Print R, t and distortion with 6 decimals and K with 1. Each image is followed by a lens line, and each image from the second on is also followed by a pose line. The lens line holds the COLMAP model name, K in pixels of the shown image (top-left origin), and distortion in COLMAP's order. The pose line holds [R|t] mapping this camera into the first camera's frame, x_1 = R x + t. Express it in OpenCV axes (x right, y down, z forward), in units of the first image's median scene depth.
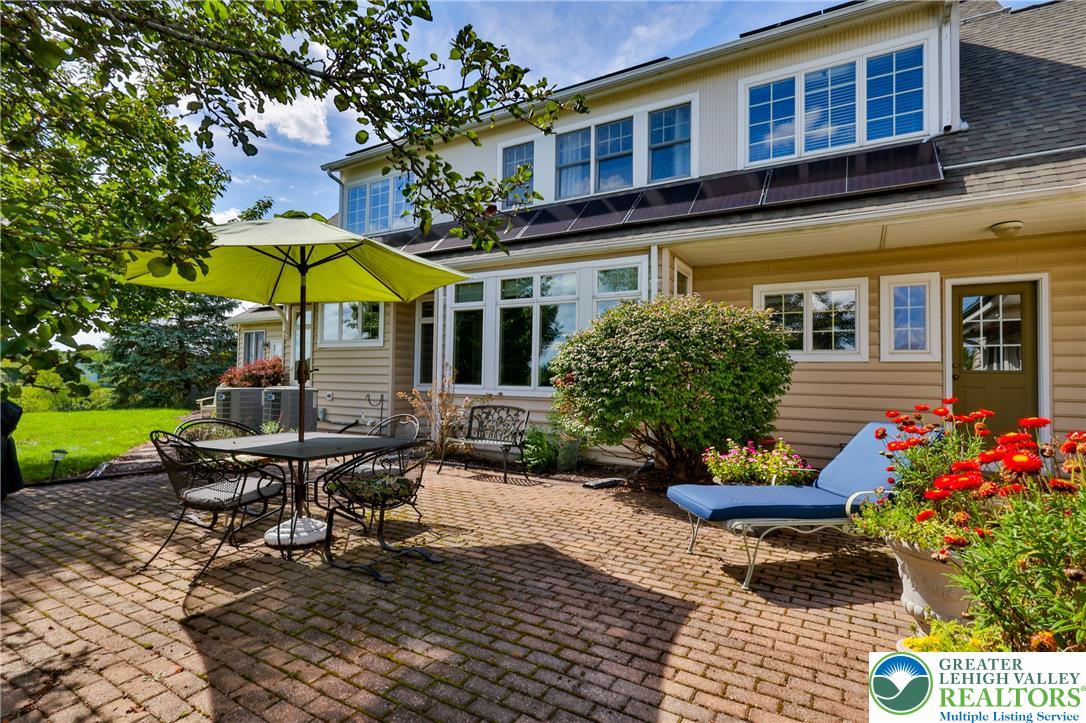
lens RADIAL K [[519.8, 0, 543.0], [0, 519.8, 361.5], [0, 0, 1]] dist [-0.000612, 0.000355]
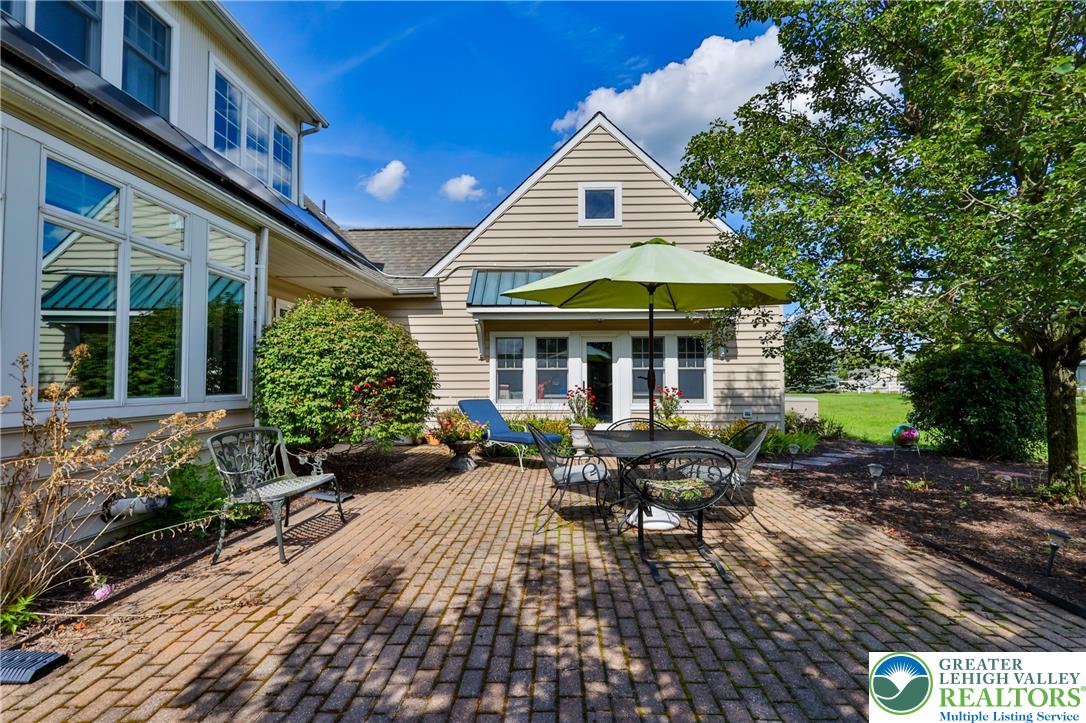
lens RADIAL K [[519.8, 0, 543.0], [0, 519.8, 361.5], [0, 0, 1]] dist [-0.000612, 0.000355]
pose [[-0.467600, 0.021769, 0.883672, -1.504548], [-0.029948, 0.998733, -0.040450, 0.039335], [-0.883433, -0.045379, -0.466356, 1.925106]]
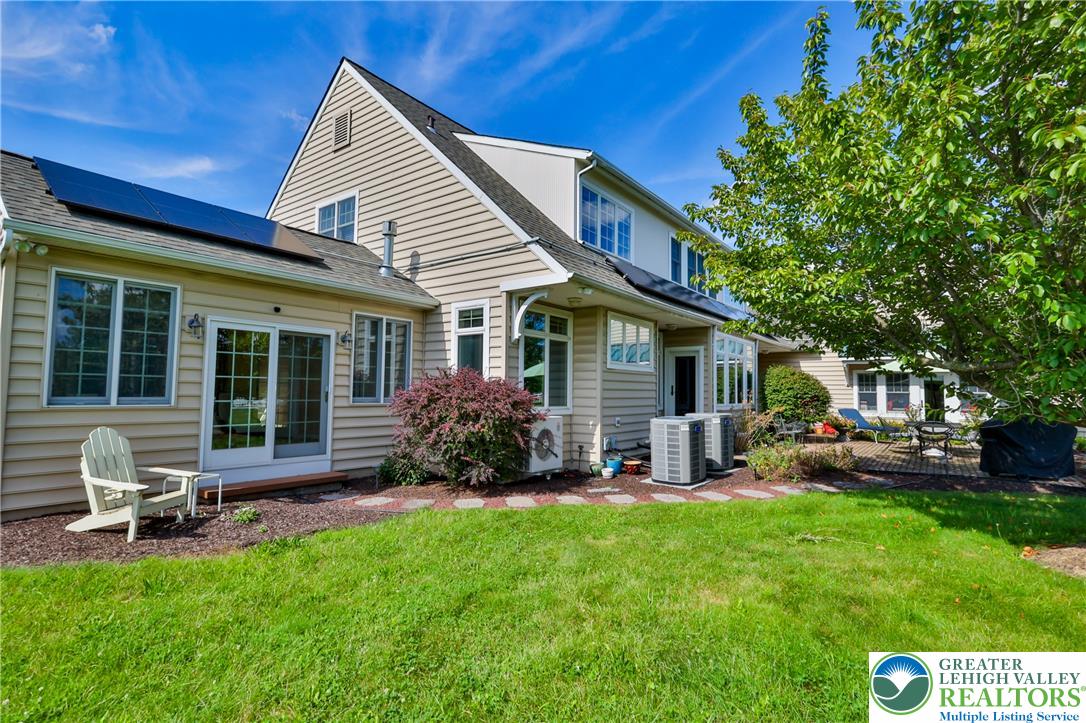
lens RADIAL K [[519.8, 0, 543.0], [0, 519.8, 361.5], [0, 0, 1]] dist [-0.000612, 0.000355]
pose [[0.128015, 0.044347, 0.990780, -5.334110], [-0.041885, 0.998350, -0.039274, -0.015814], [-0.990887, -0.036471, 0.129661, 3.709394]]
